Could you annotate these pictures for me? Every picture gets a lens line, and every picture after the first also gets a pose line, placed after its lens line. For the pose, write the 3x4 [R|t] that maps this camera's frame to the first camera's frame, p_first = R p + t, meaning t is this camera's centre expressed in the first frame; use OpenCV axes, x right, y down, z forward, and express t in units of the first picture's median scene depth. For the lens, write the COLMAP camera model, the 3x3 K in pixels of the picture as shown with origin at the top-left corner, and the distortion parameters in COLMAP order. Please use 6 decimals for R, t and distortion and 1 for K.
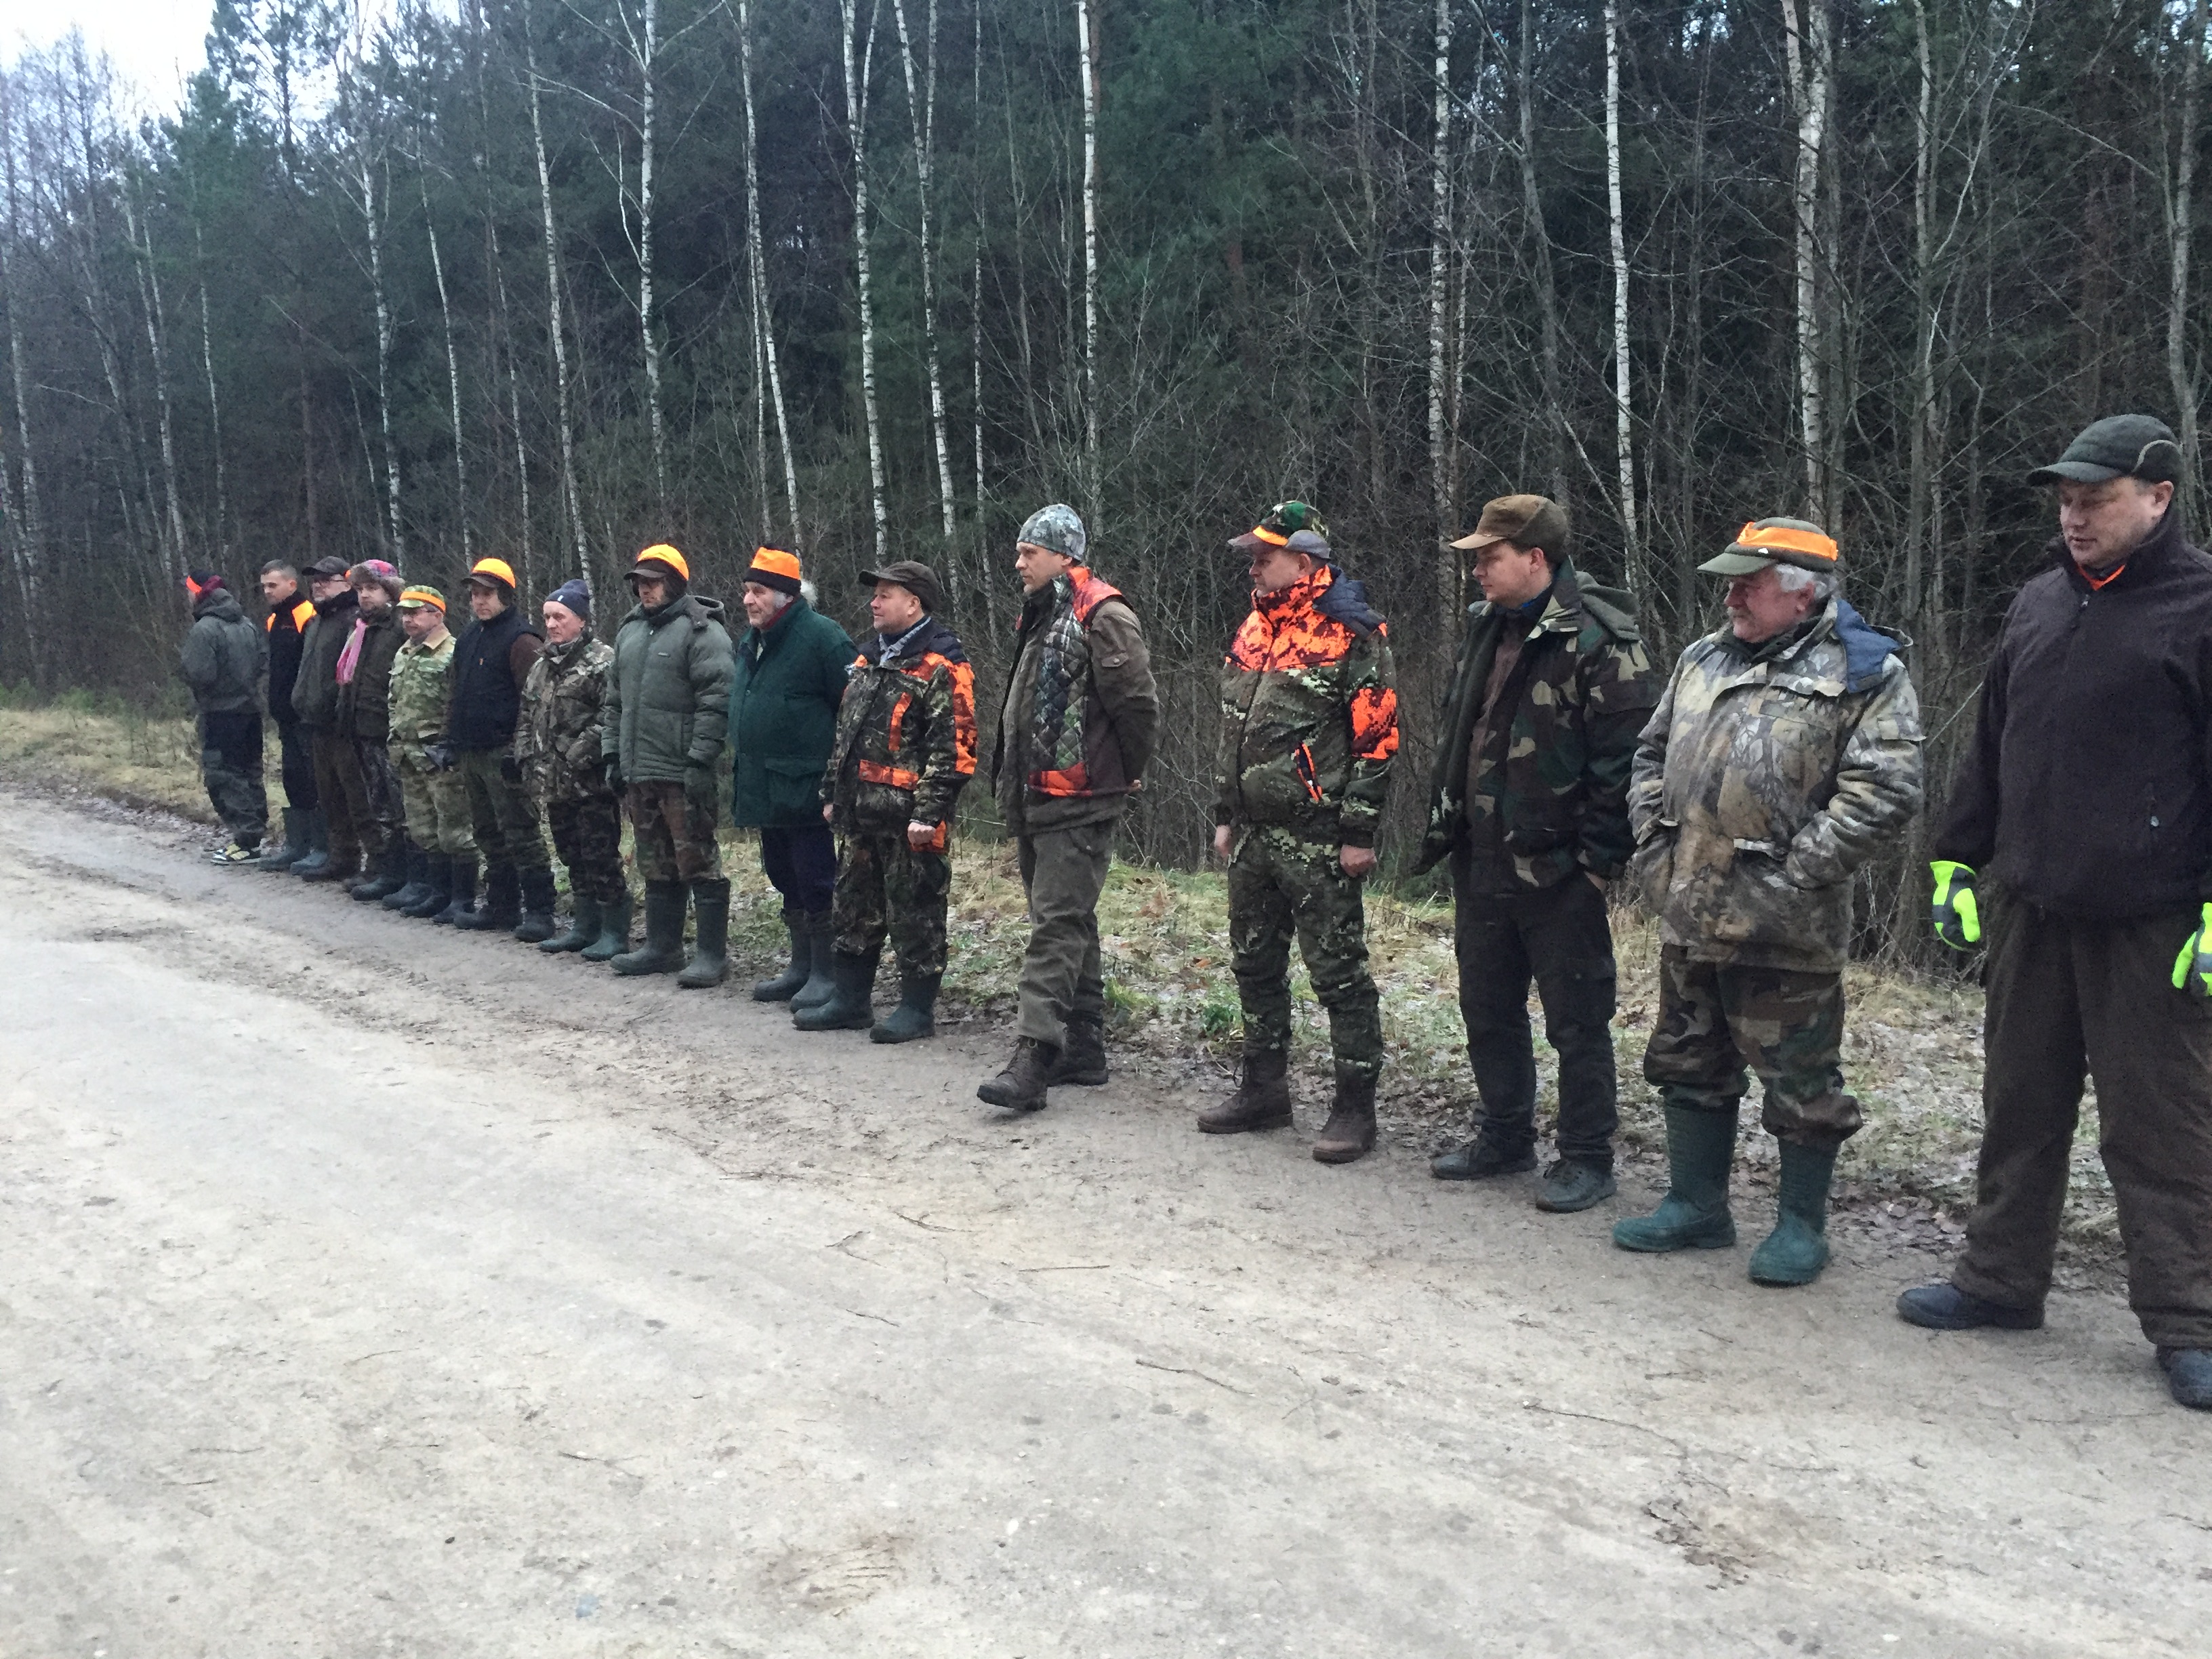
lens RADIAL K [[1898.6, 0, 1111.0], [0, 1898.6, 815.9], [0, 0, 1]] dist [0.074955, -0.099990]
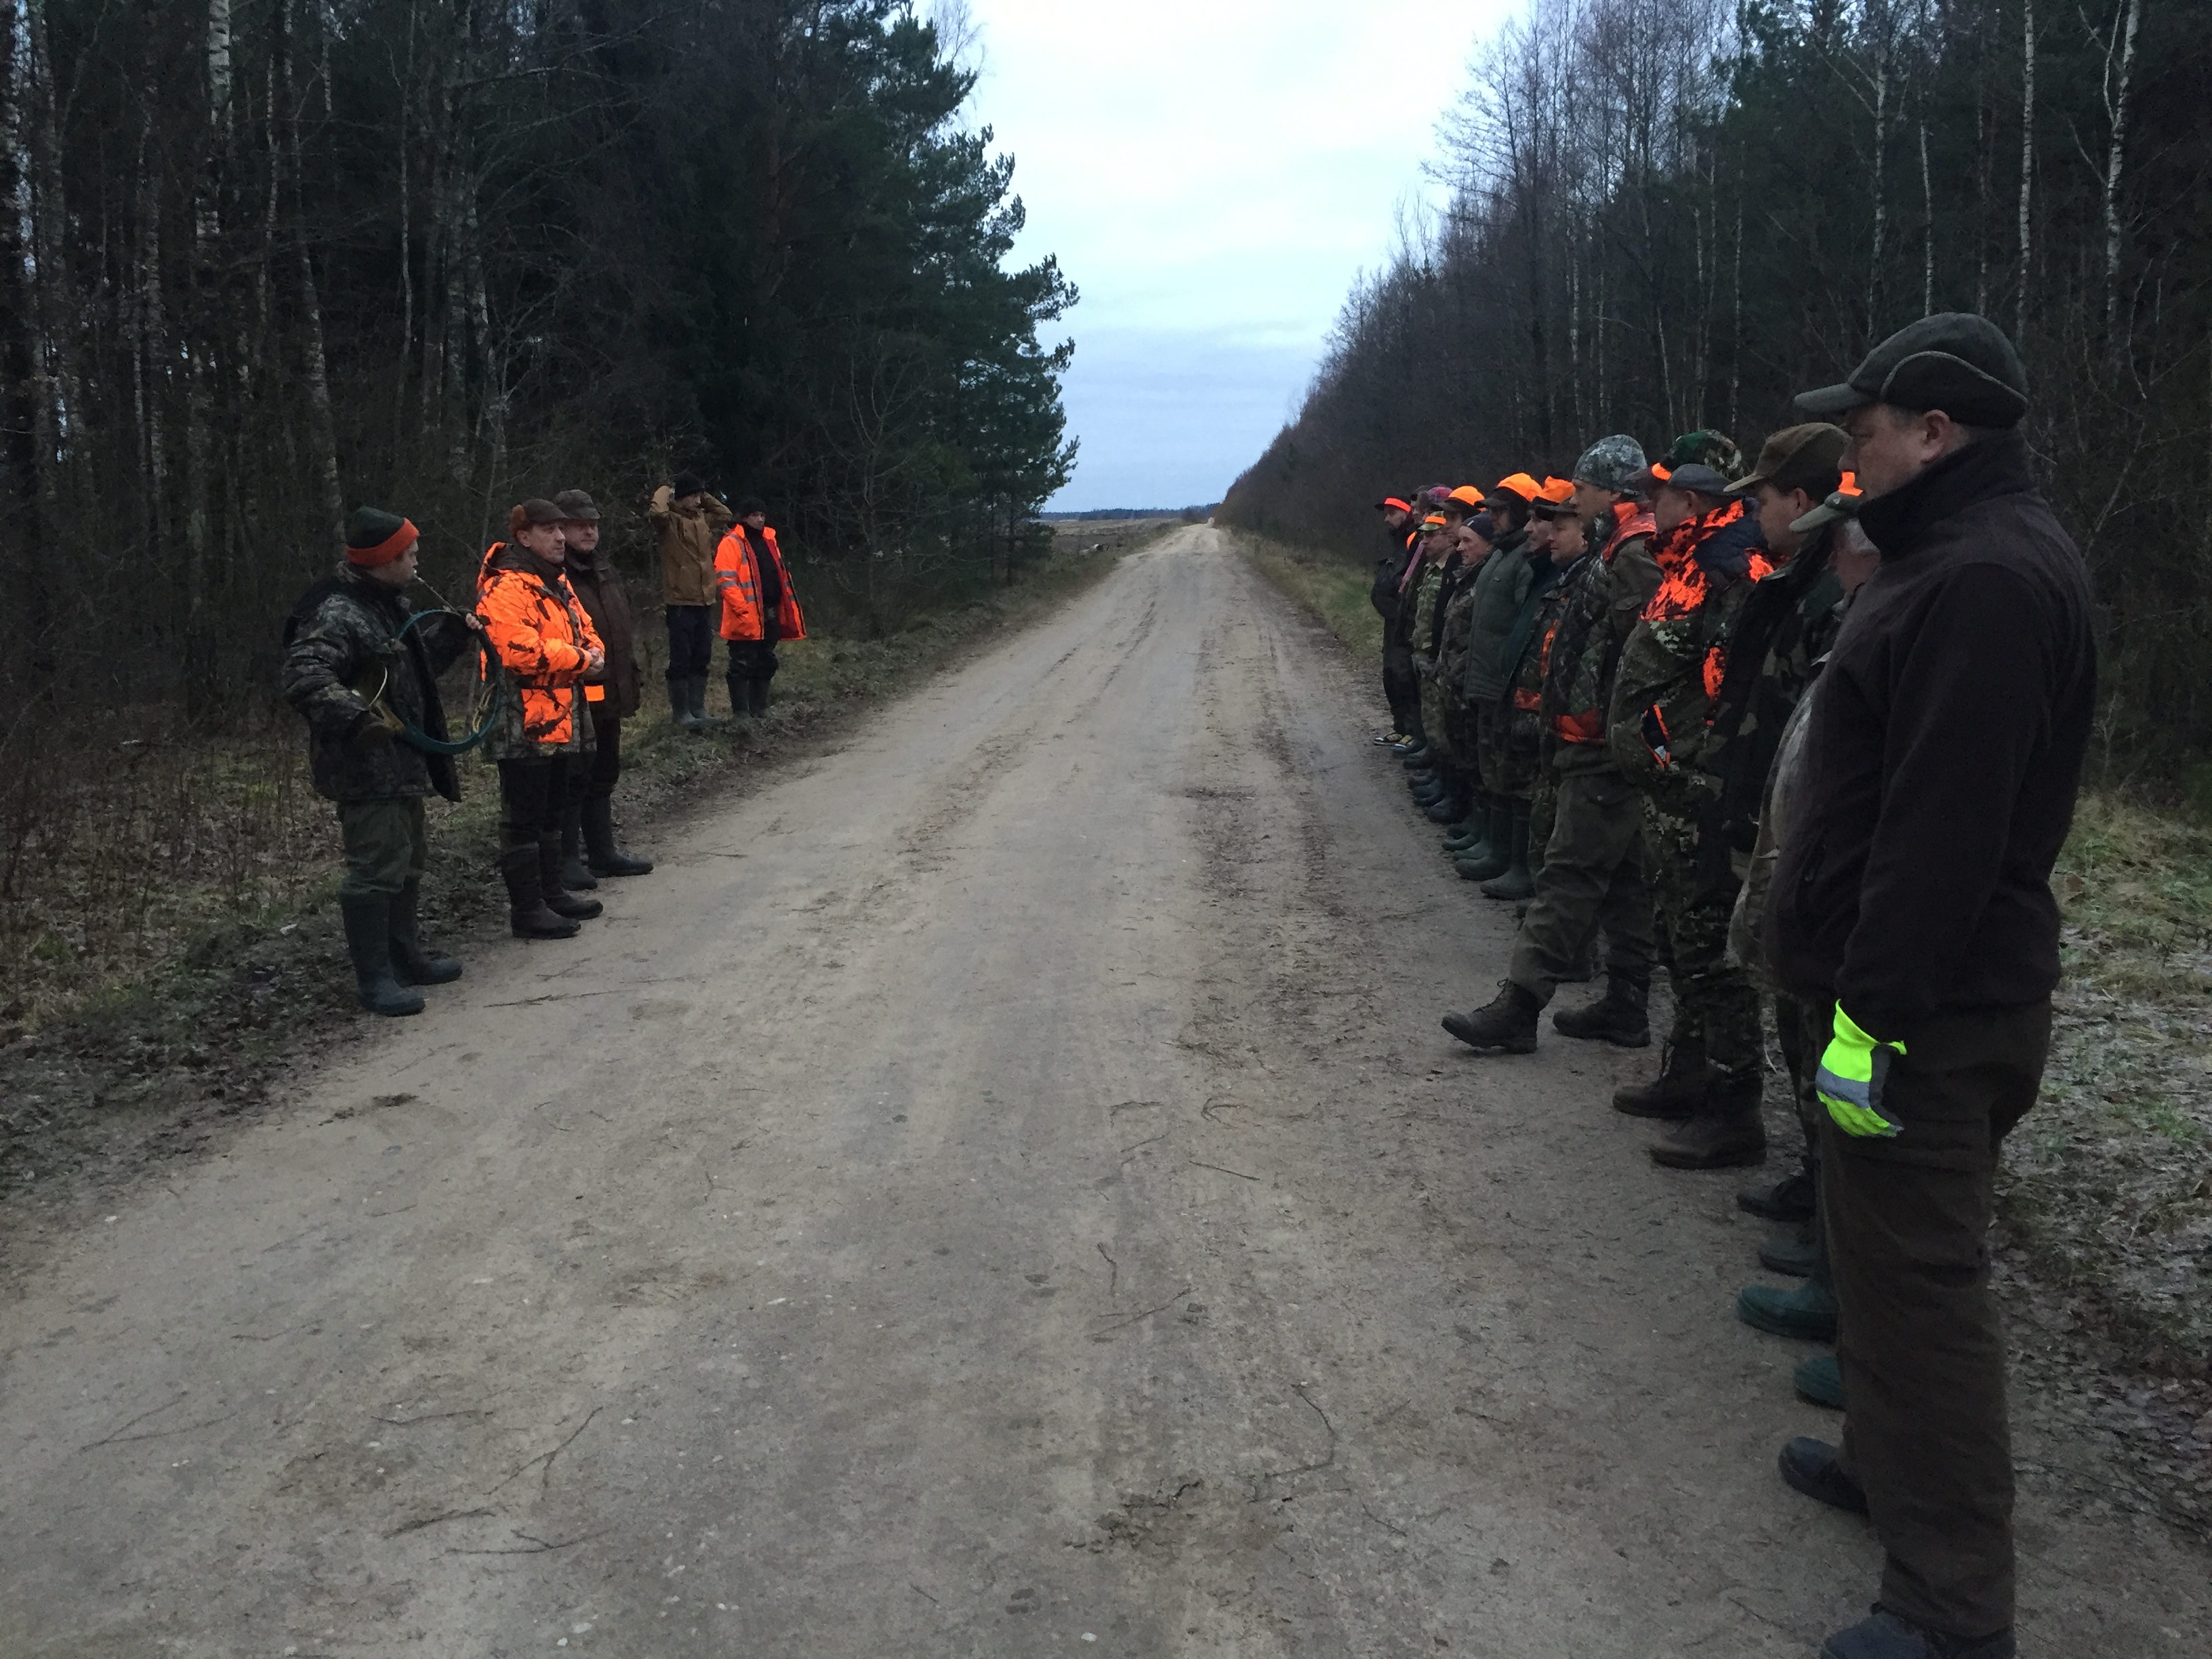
lens RADIAL K [[1867.8, 0, 1104.8], [0, 1867.8, 852.1], [0, 0, 1]] dist [0.086990, -0.112360]
pose [[0.672059, 0.127073, -0.729513, 0.650167], [-0.075180, 0.991784, 0.103499, -0.045197], [0.736671, -0.014713, 0.676091, 0.217301]]
